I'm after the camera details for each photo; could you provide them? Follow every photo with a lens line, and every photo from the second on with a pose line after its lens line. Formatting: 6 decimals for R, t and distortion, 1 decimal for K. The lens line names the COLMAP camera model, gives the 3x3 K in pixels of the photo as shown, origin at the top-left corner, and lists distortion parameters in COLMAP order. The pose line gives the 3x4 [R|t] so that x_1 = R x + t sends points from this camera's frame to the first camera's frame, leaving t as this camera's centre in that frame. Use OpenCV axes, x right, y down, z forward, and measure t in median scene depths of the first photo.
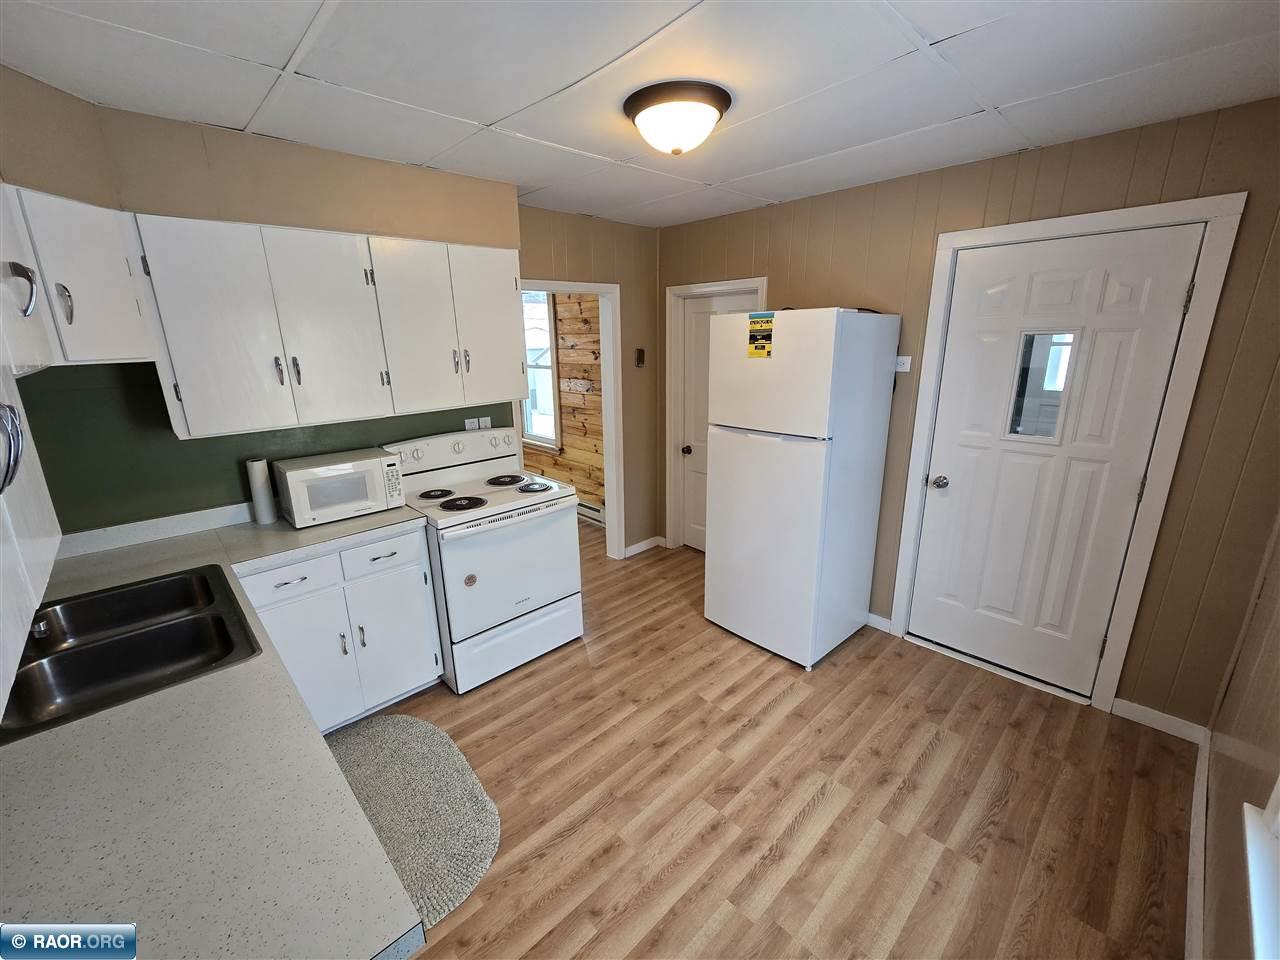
lens RADIAL K [[522.0, 0, 639.0], [0, 522.0, 480.6], [0, 0, 1]] dist [-0.001300, -0.000985]
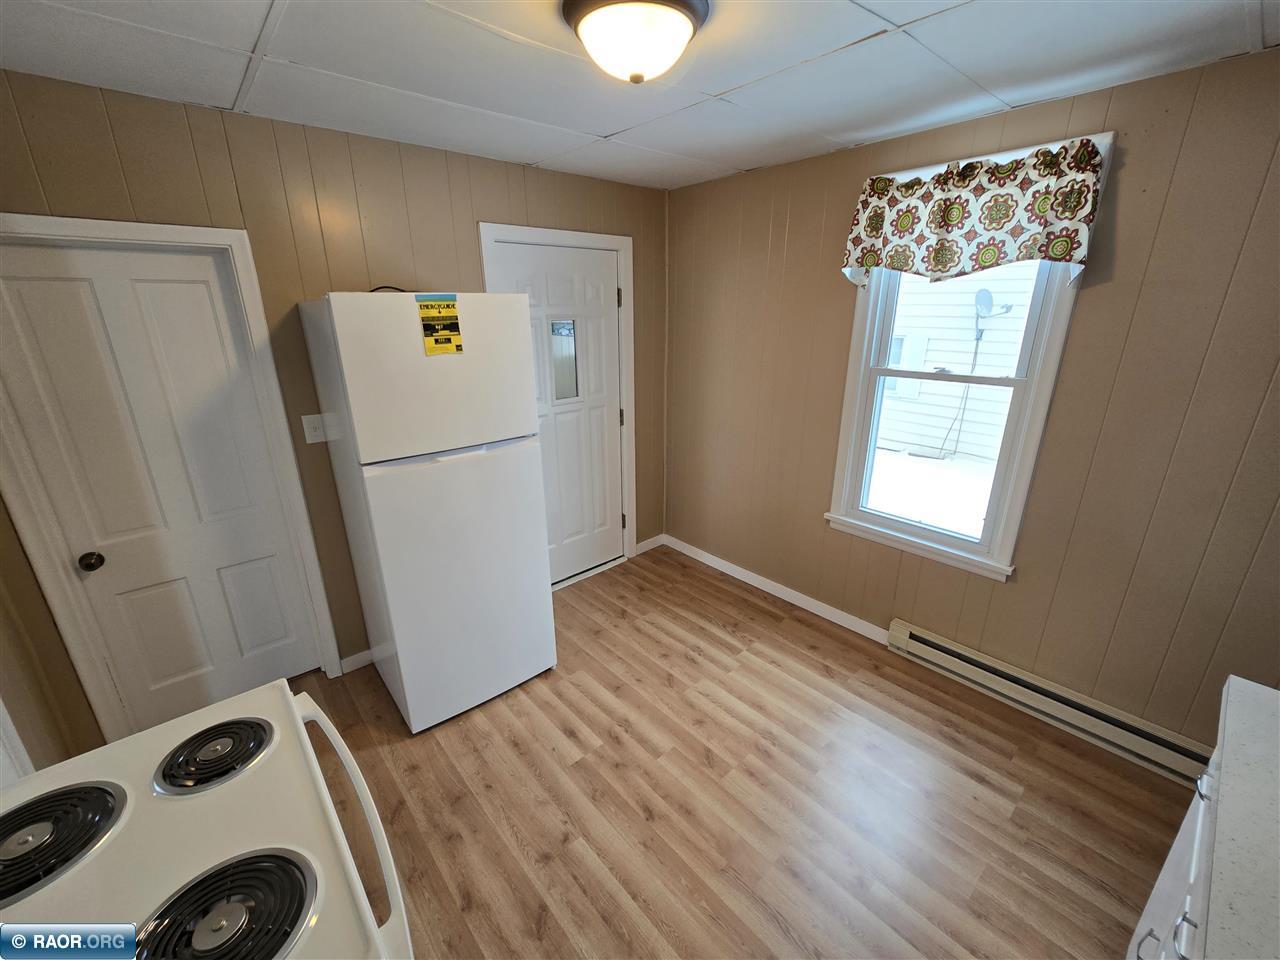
lens RADIAL K [[522.9, 0, 639.1], [0, 522.9, 483.4], [0, 0, 1]] dist [-0.002719, -0.000571]
pose [[0.039382, -0.304733, 0.951623, -0.576529], [0.269009, 0.920434, 0.283612, -0.220528], [-0.962332, 0.244826, 0.118225, 0.747461]]
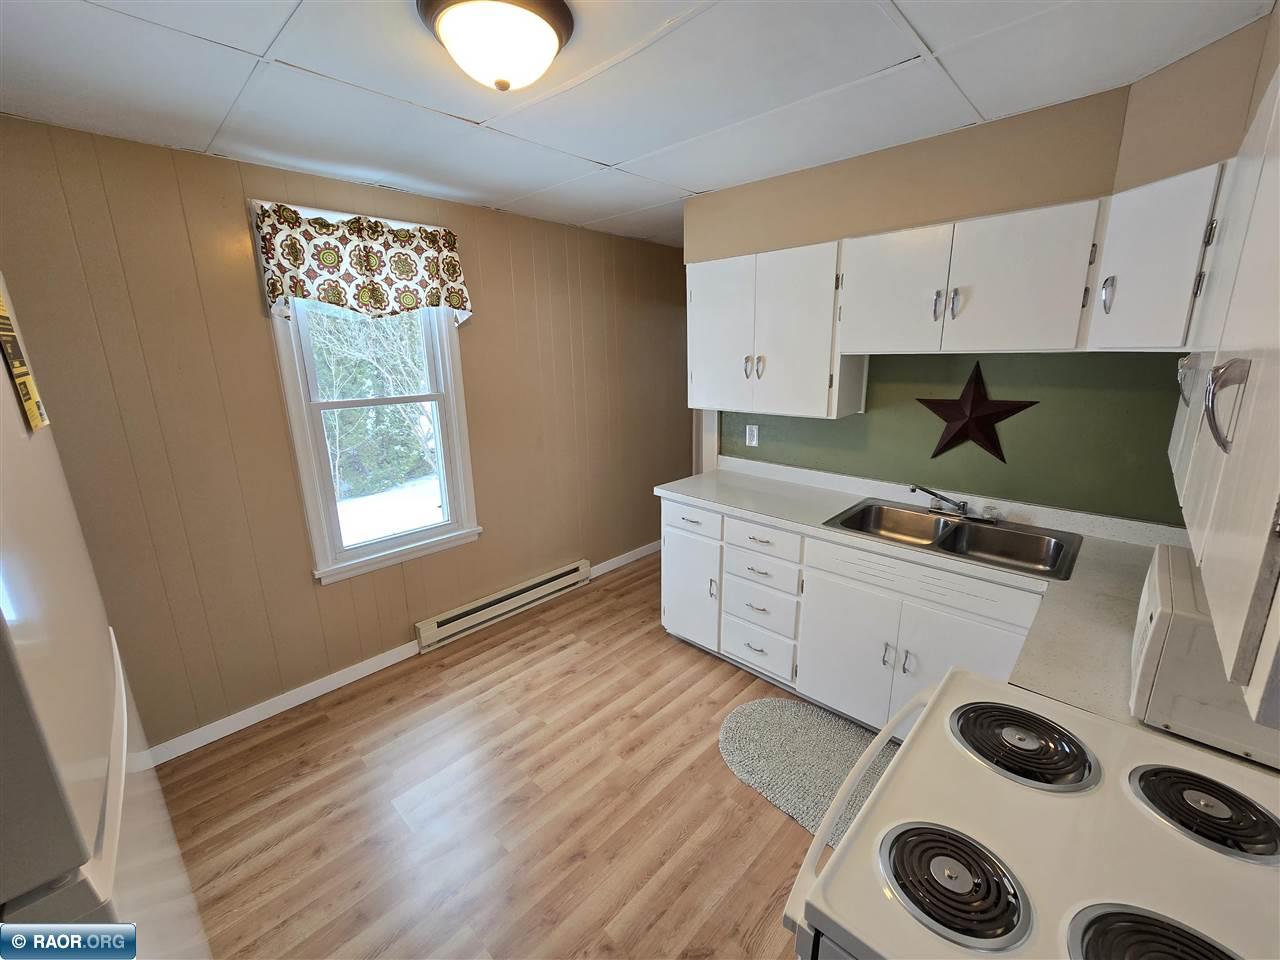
lens RADIAL K [[522.0, 0, 639.0], [0, 522.0, 480.6], [0, 0, 1]] dist [-0.001300, -0.000985]
pose [[-0.998405, 0.043613, -0.035841, -0.047595], [0.020462, 0.871332, 0.490267, -0.360217], [0.052611, 0.488752, -0.870835, 1.350570]]
